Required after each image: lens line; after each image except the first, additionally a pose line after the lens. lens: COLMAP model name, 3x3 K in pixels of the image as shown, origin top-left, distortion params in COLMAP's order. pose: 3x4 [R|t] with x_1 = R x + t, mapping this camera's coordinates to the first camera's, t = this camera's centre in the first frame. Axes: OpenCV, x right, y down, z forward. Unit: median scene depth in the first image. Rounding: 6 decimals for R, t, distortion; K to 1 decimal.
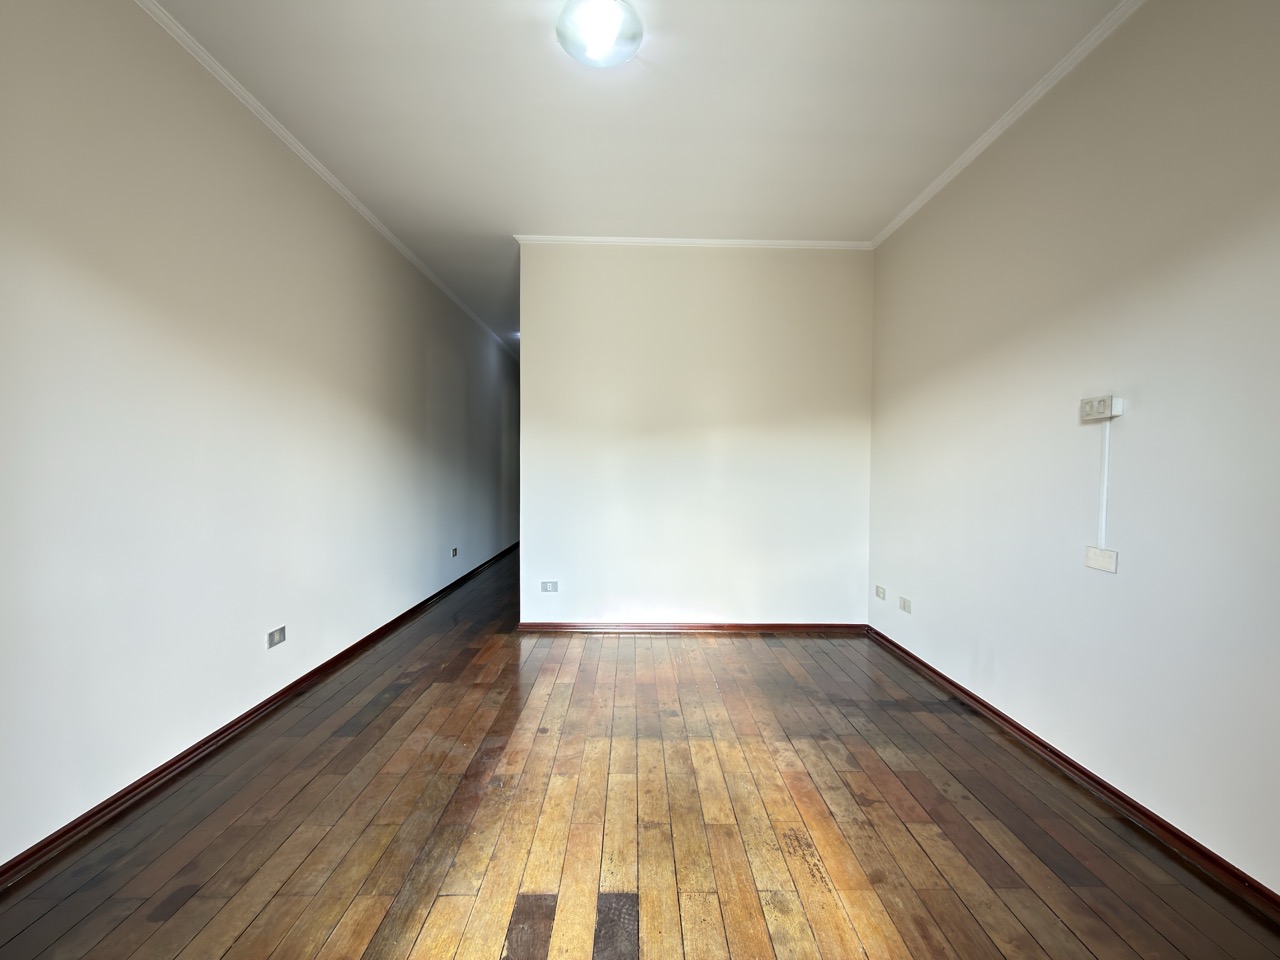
lens RADIAL K [[509.7, 0, 640.0], [0, 509.7, 480.0], [0, 0, 1]] dist [-0.001963, -0.000327]
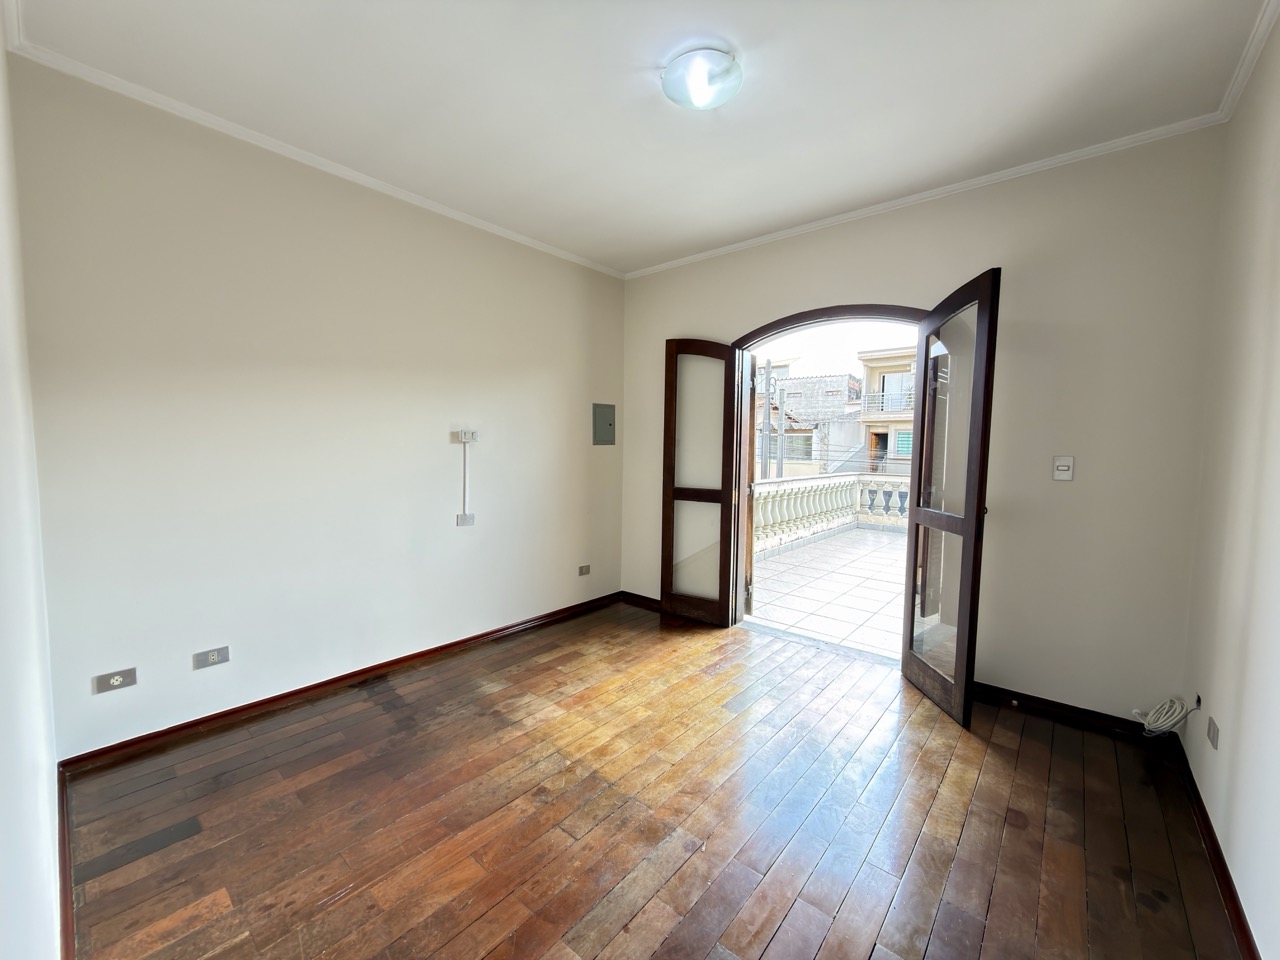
lens RADIAL K [[509.5, 0, 640.0], [0, 509.5, 480.0], [0, 0, 1]] dist [0.000850, 0.000169]
pose [[-0.751801, -0.061239, 0.656540, -0.667089], [-0.005501, 0.996226, 0.086624, -0.129673], [-0.659367, 0.061513, -0.749301, 1.765772]]
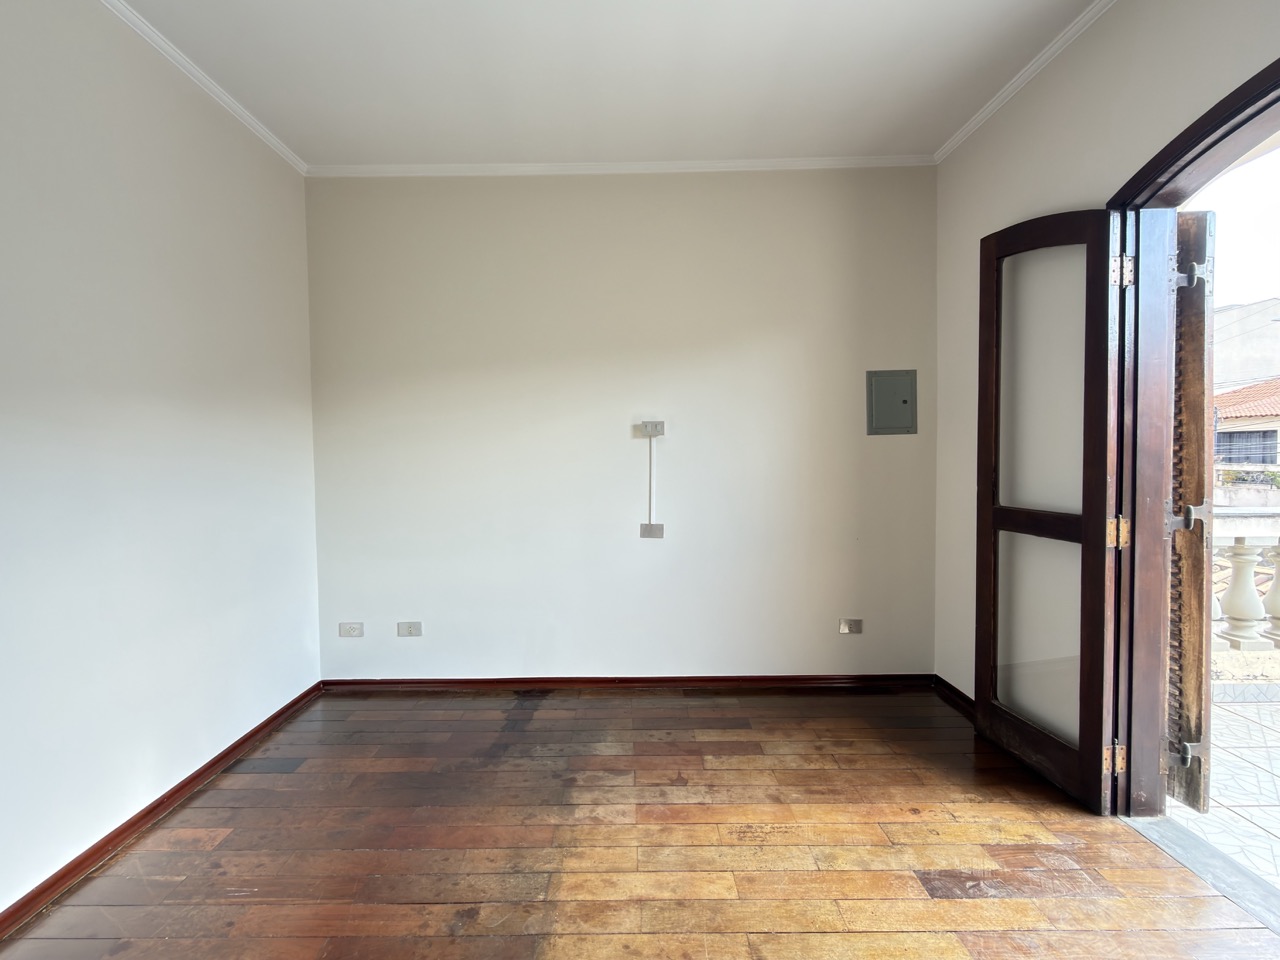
lens RADIAL K [[568.0, 0, 627.0], [0, 568.0, 471.4], [0, 0, 1]] dist [0.000188, -0.000047]
pose [[0.013912, -0.040346, 0.999089, -0.666340], [0.032508, 0.998676, 0.039876, -0.076261], [-0.999375, 0.031923, 0.015205, 0.950278]]
